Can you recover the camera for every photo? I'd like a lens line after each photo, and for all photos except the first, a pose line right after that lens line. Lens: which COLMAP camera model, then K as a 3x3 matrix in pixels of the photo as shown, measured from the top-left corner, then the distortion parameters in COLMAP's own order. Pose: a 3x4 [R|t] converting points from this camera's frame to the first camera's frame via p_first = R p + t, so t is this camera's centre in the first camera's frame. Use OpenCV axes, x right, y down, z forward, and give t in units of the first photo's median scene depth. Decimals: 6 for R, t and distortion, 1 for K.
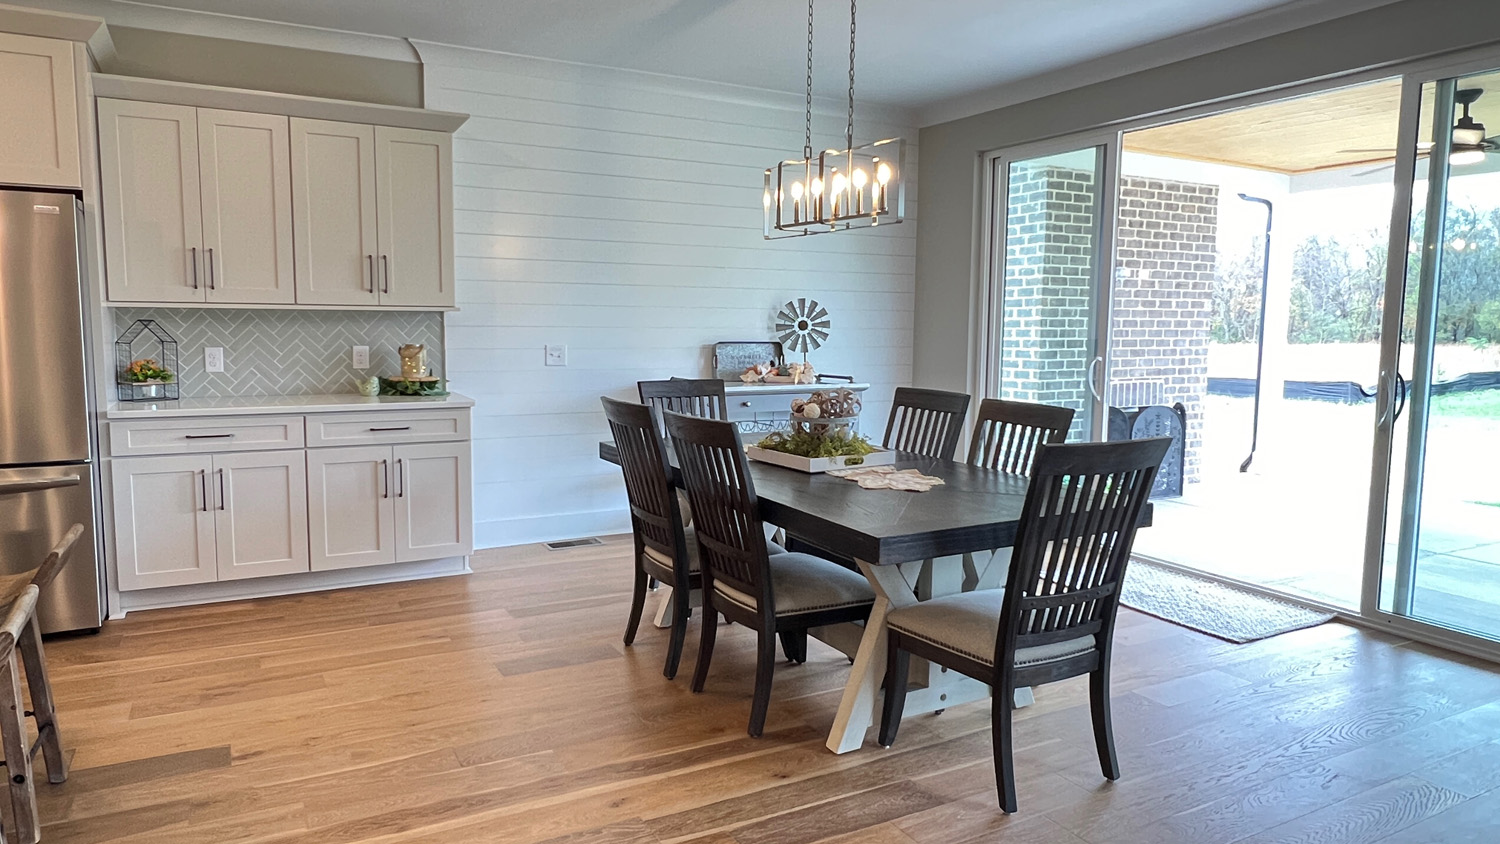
lens RADIAL K [[938.0, 0, 752.4], [0, 938.0, 416.7], [0, 0, 1]] dist [-0.008091, 0.000866]
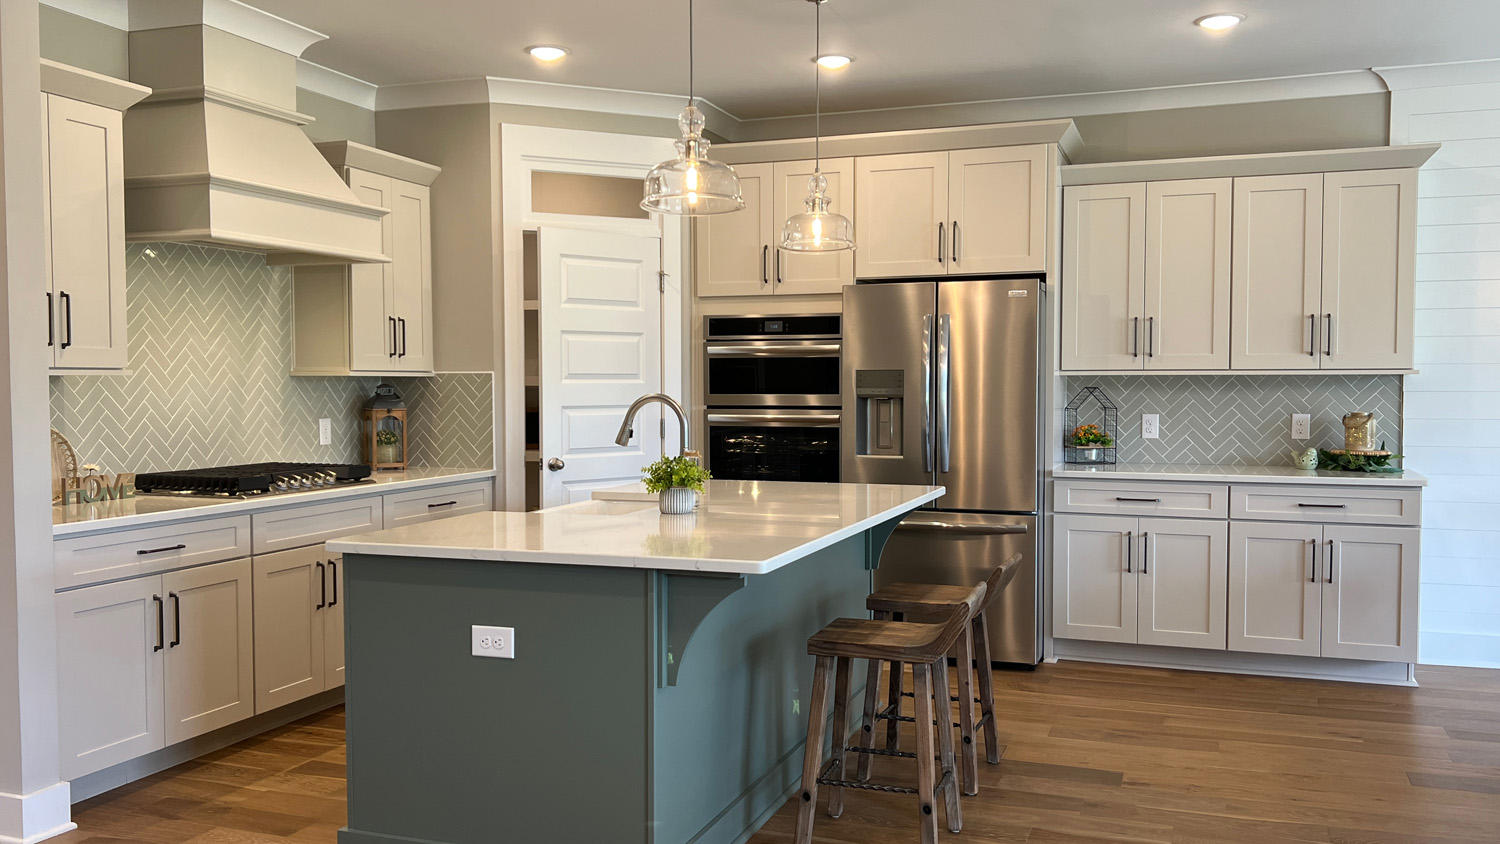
lens RADIAL K [[1277.2, 0, 766.2], [0, 1277.2, 429.5], [0, 0, 1]] dist [0.137647, -0.012062]
pose [[0.663006, 0.018998, -0.748373, 0.210399], [-0.069513, 0.996921, -0.036276, 0.023939], [0.745380, 0.076072, 0.662286, -0.249404]]
